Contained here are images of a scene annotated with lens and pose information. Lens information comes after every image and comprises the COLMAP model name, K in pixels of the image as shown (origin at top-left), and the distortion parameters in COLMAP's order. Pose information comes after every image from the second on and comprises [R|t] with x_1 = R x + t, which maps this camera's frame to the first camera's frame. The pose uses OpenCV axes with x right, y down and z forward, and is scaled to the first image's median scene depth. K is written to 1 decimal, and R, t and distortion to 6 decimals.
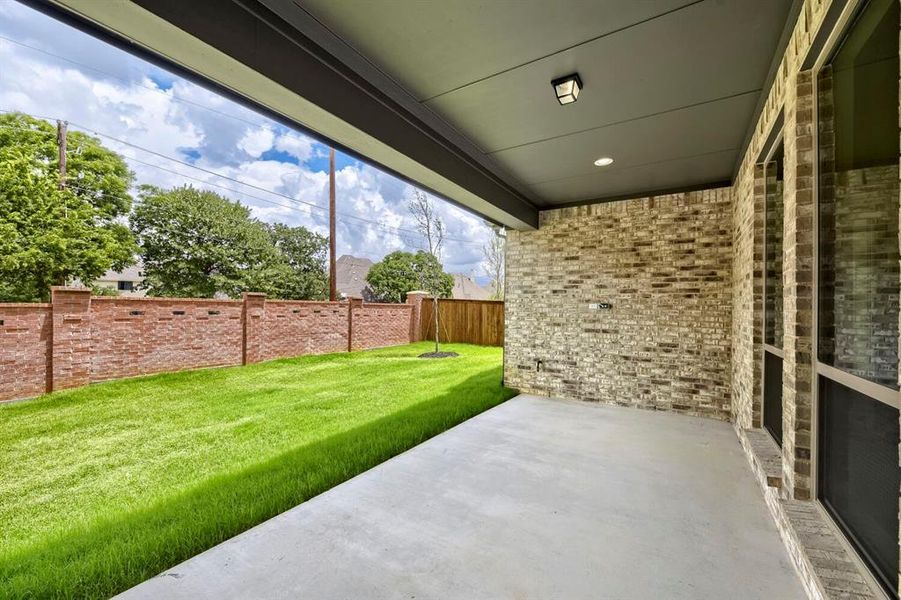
lens RADIAL K [[364.9, 0, 448.0], [0, 364.9, 309.4], [0, 0, 1]] dist [-0.000335, 0.000121]
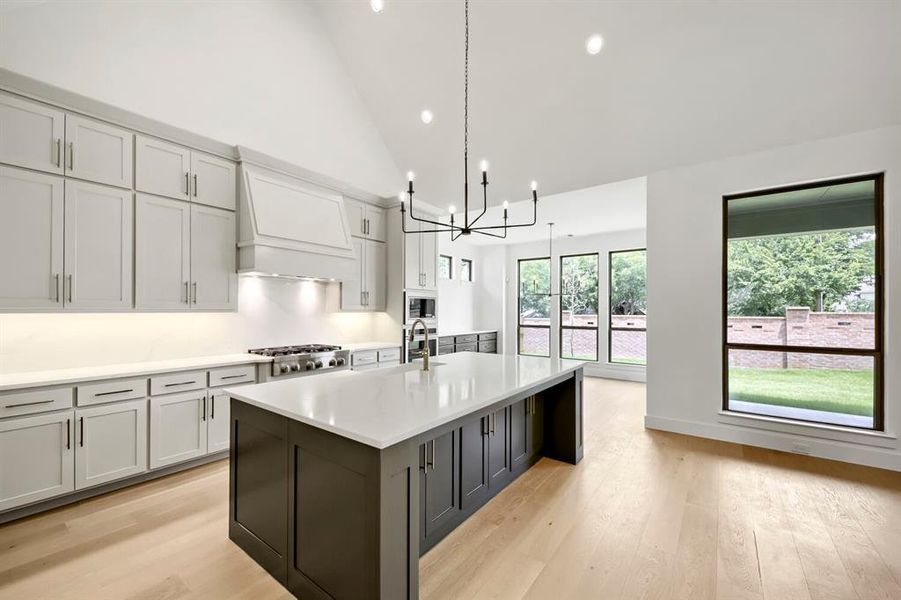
lens RADIAL K [[364.9, 0, 448.0], [0, 364.9, 309.4], [0, 0, 1]] dist [-0.000335, 0.000121]
pose [[-0.066909, -0.023333, -0.997486, 0.344415], [-0.011225, 0.999681, -0.022632, 0.002469], [0.997696, 0.009683, -0.067149, -0.221415]]
